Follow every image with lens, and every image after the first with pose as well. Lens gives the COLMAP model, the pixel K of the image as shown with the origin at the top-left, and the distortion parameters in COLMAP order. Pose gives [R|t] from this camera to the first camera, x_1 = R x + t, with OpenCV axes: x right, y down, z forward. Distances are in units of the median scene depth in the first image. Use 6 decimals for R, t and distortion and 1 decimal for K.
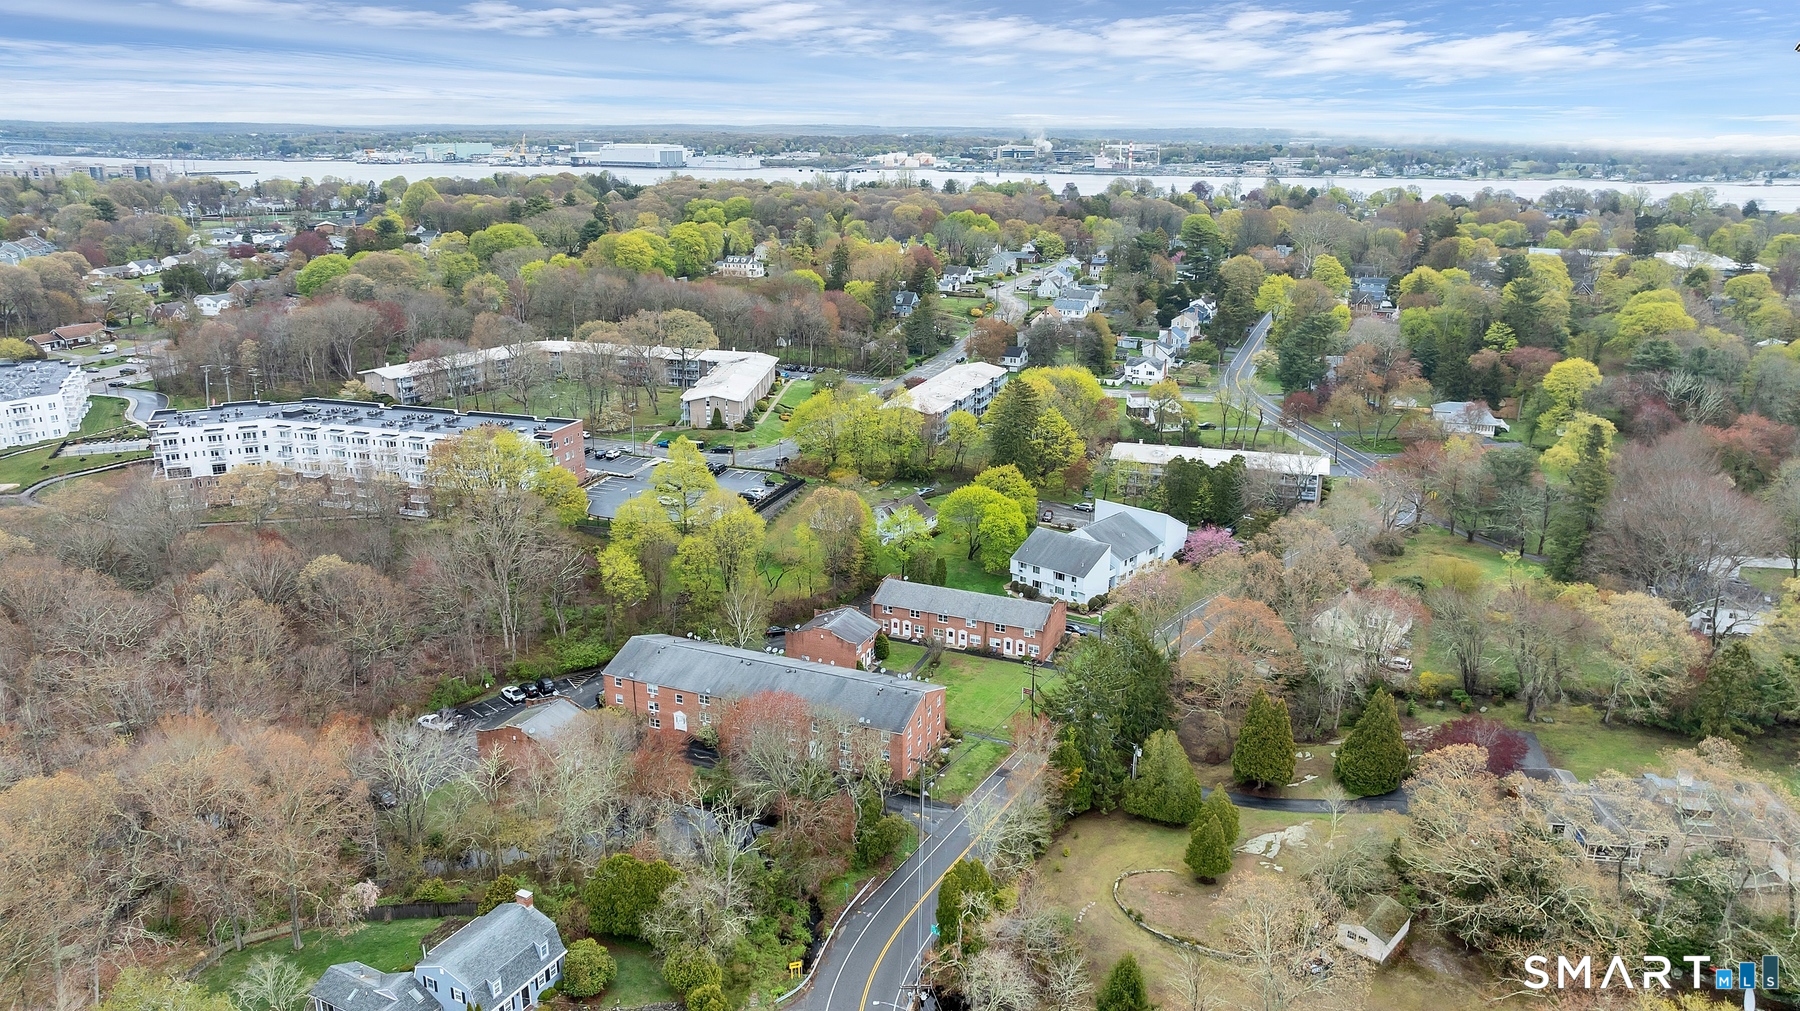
lens RADIAL K [[1300.7, 0, 899.0], [0, 1300.7, 507.5], [0, 0, 1]] dist [-0.020810, 0.006995]
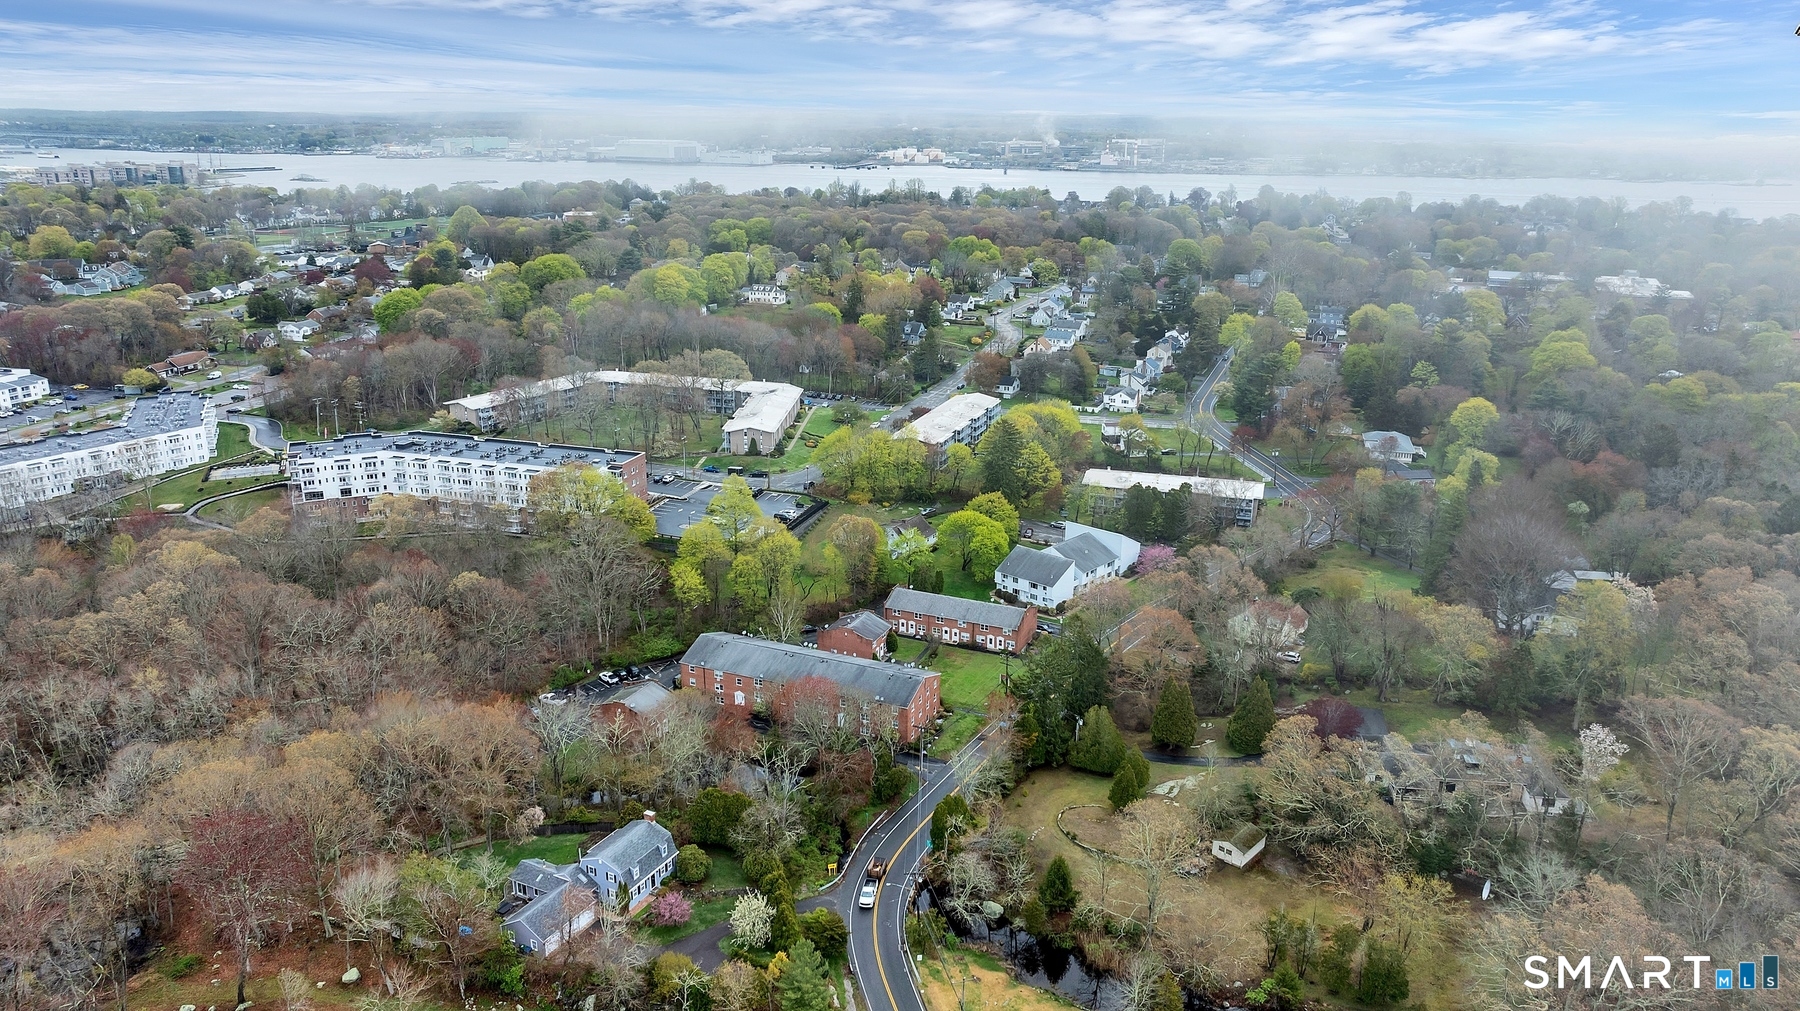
lens RADIAL K [[1300.7, 0, 901.3], [0, 1300.7, 504.6], [0, 0, 1]] dist [-0.020810, 0.006995]
pose [[0.999984, 0.002539, -0.005141, 0.001648], [-0.002494, 0.999959, 0.008668, -0.030595], [0.005163, -0.008655, 0.999949, -0.217537]]
